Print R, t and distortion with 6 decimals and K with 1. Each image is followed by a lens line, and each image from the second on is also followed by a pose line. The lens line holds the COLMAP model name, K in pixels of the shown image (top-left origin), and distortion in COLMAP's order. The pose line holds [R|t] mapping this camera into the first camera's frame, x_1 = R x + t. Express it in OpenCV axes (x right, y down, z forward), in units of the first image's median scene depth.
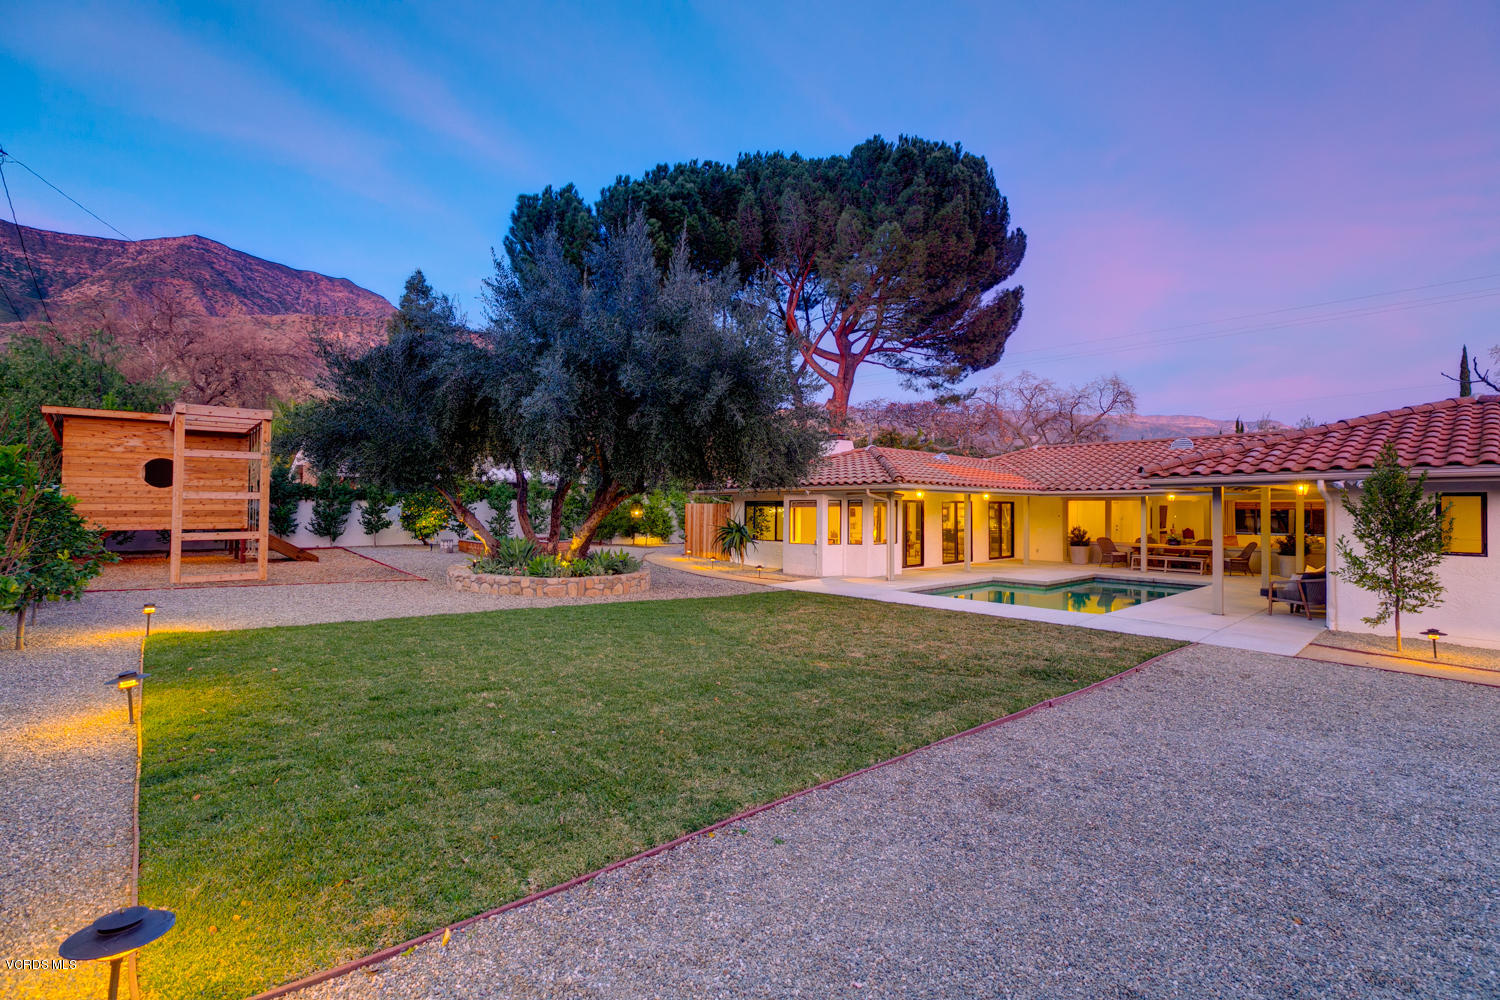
lens RADIAL K [[673.2, 0, 756.0], [0, 673.2, 495.2], [0, 0, 1]] dist [0.000038, 0.000622]
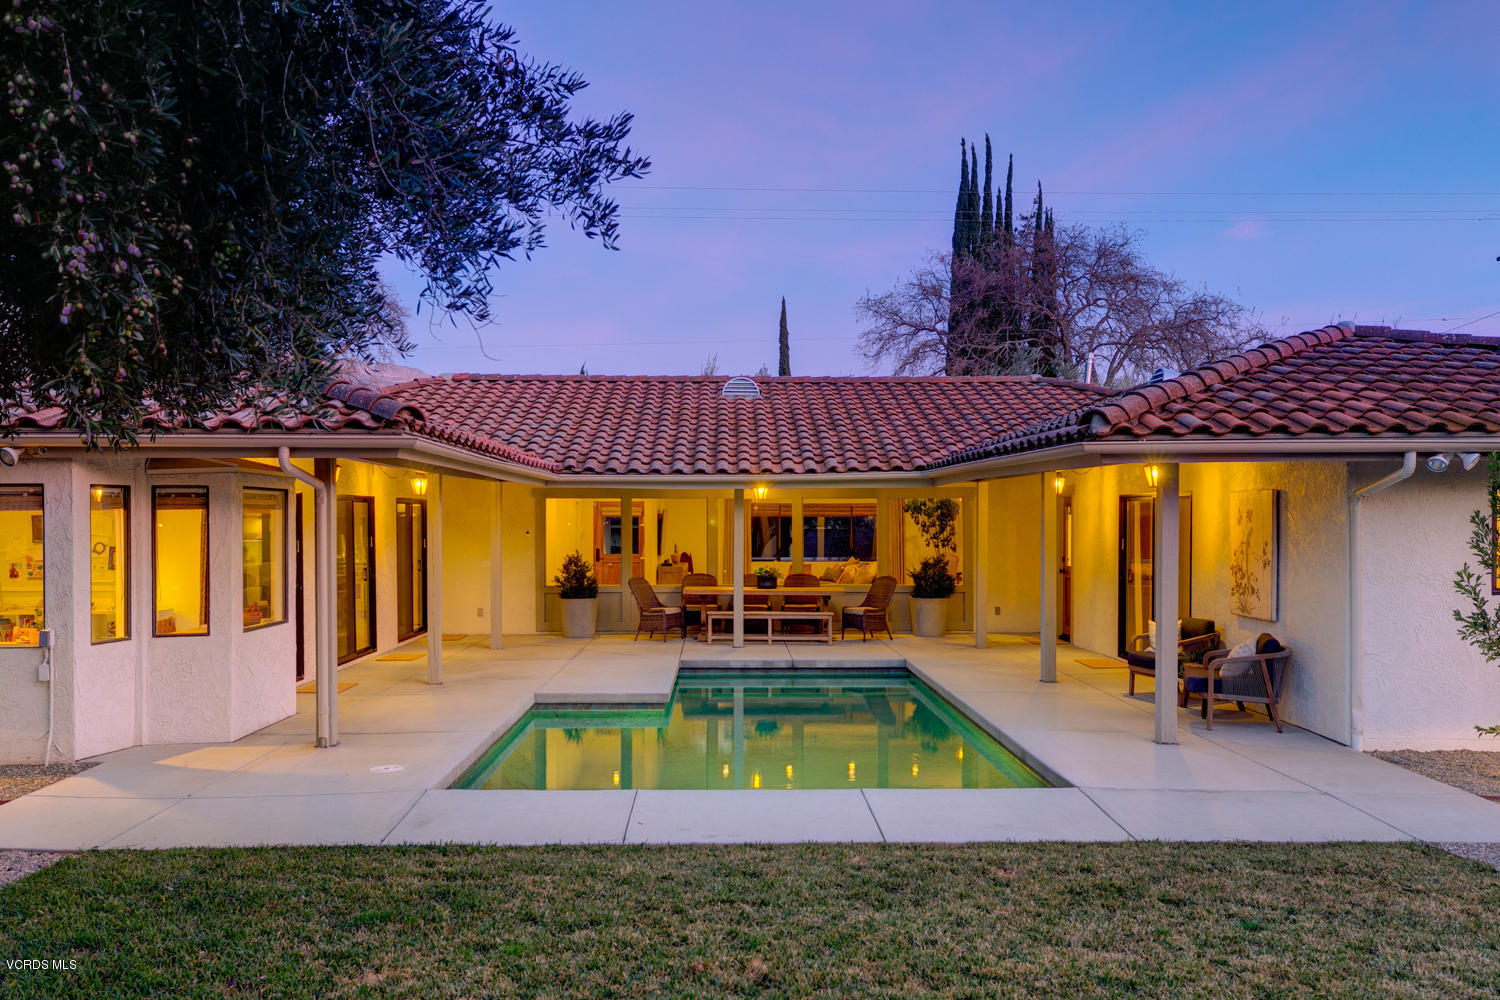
lens RADIAL K [[1258.2, 0, 747.1], [0, 1258.2, 508.0], [0, 0, 1]] dist [-0.008205, -0.002936]
pose [[0.667884, 0.002793, 0.744260, -0.168392], [-0.010893, 0.999923, 0.006023, 0.017838], [-0.744186, -0.012130, 0.667862, 0.746846]]
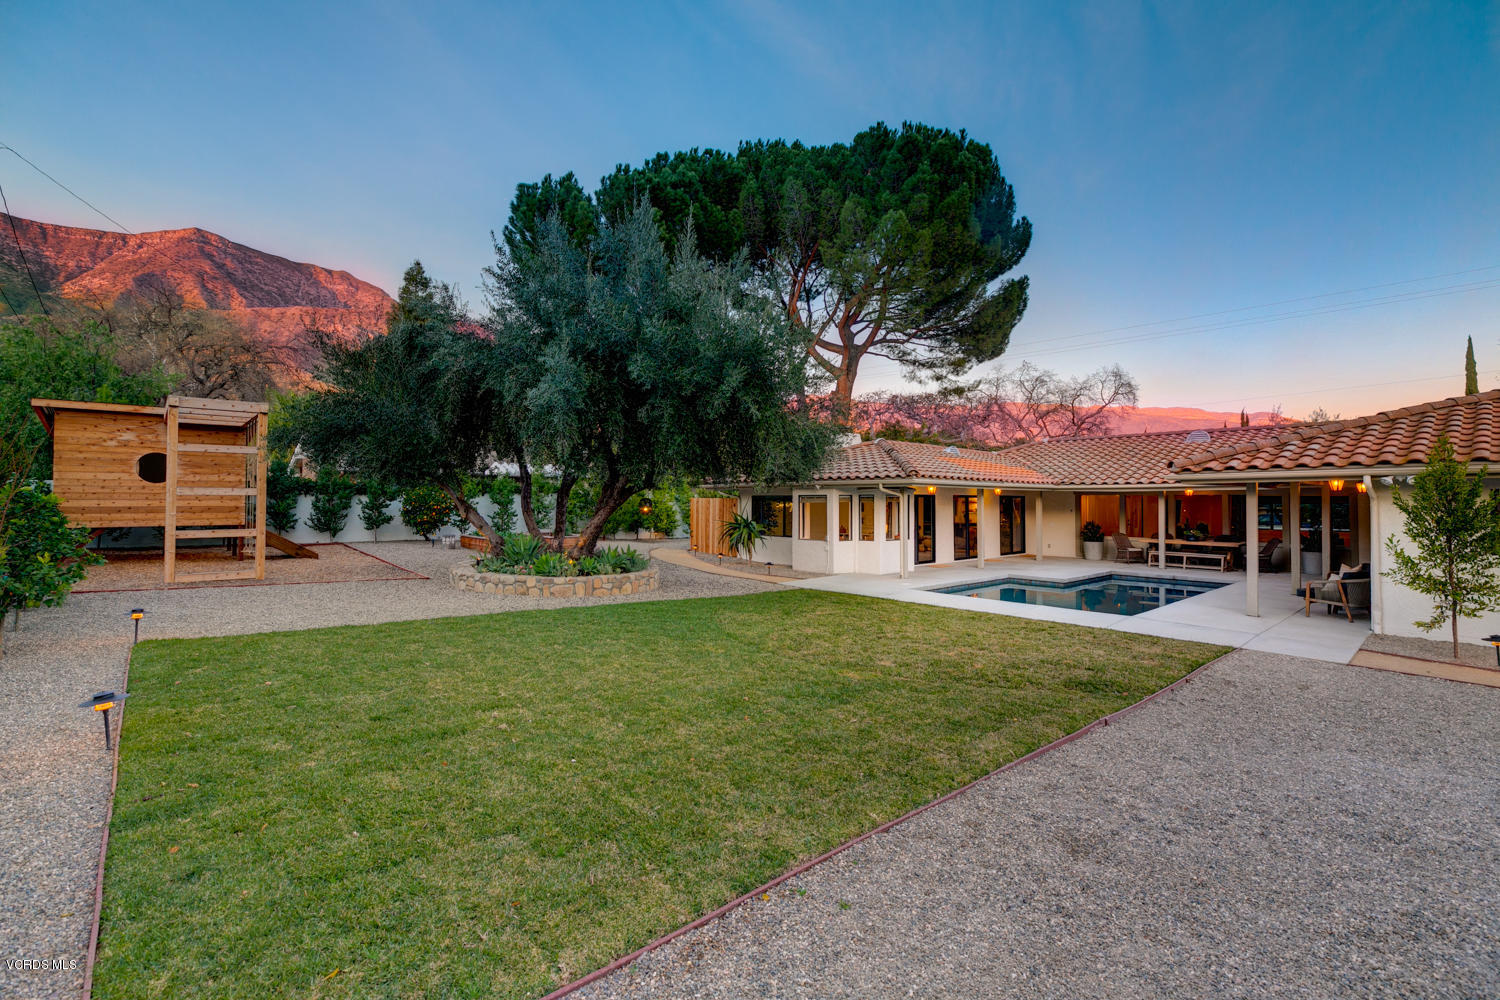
lens RADIAL K [[673.2, 0, 748.4], [0, 673.2, 499.4], [0, 0, 1]] dist [0.000038, 0.000622]
pose [[0.999954, 0.000527, -0.009613, -0.022966], [-0.000361, 0.999851, 0.017240, -0.005193], [0.009621, -0.017236, 0.999805, 0.042616]]
